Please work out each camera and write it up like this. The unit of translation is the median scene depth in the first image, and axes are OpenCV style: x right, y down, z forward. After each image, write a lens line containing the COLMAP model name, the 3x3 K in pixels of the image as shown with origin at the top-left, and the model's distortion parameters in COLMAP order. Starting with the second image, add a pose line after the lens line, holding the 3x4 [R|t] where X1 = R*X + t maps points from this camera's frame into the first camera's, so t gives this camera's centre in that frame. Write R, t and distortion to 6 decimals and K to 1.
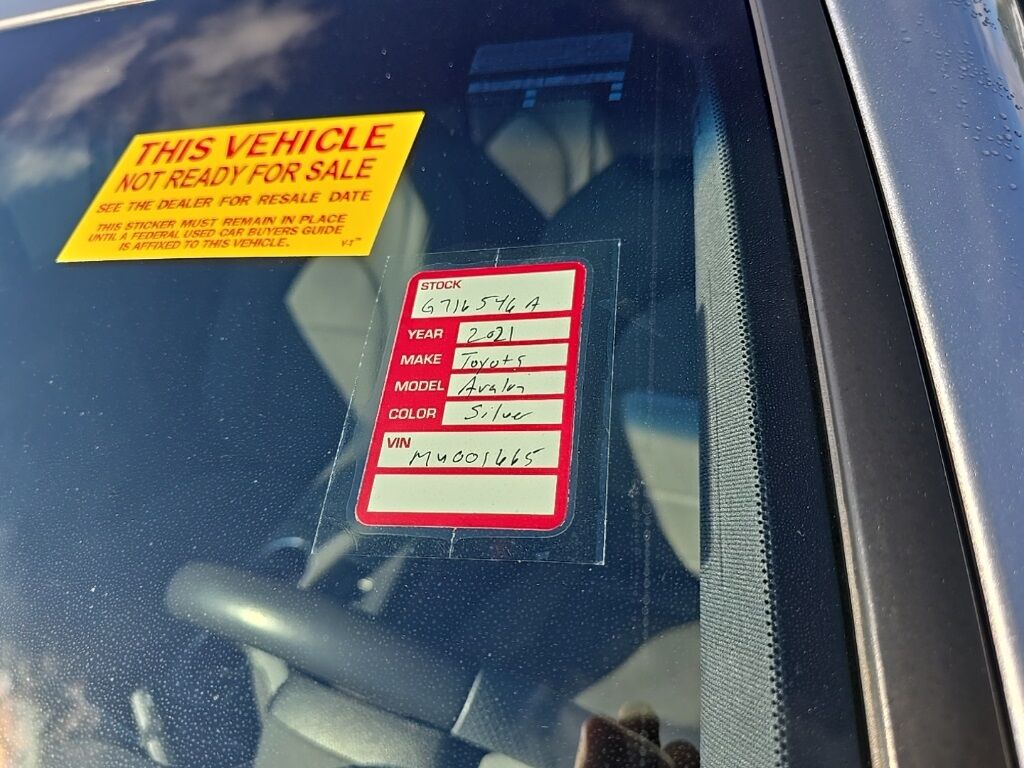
lens RADIAL K [[691.6, 0, 508.4], [0, 691.6, 392.5], [0, 0, 1]] dist [0.004965, -0.039729]
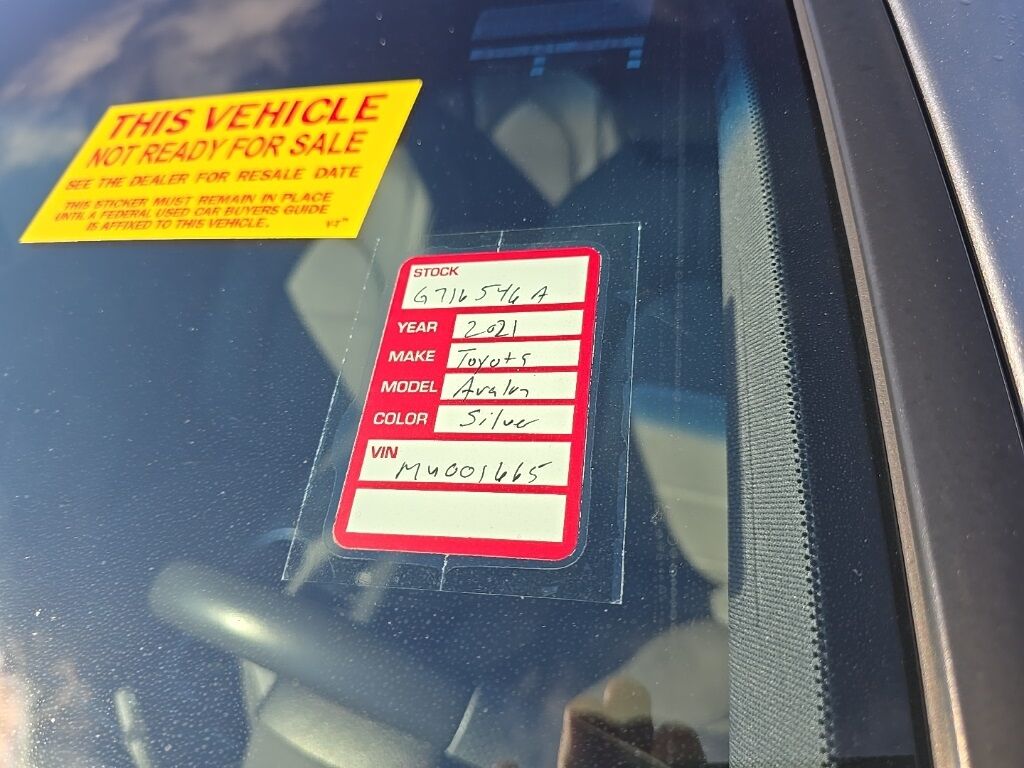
lens RADIAL K [[698.3, 0, 522.9], [0, 698.3, 382.6], [0, 0, 1]] dist [-0.028633, 0.001224]
pose [[0.999819, 0.009954, 0.016231, 0.000460], [-0.009971, 0.999950, 0.000951, -0.016579], [-0.016221, -0.001113, 0.999868, 0.114155]]
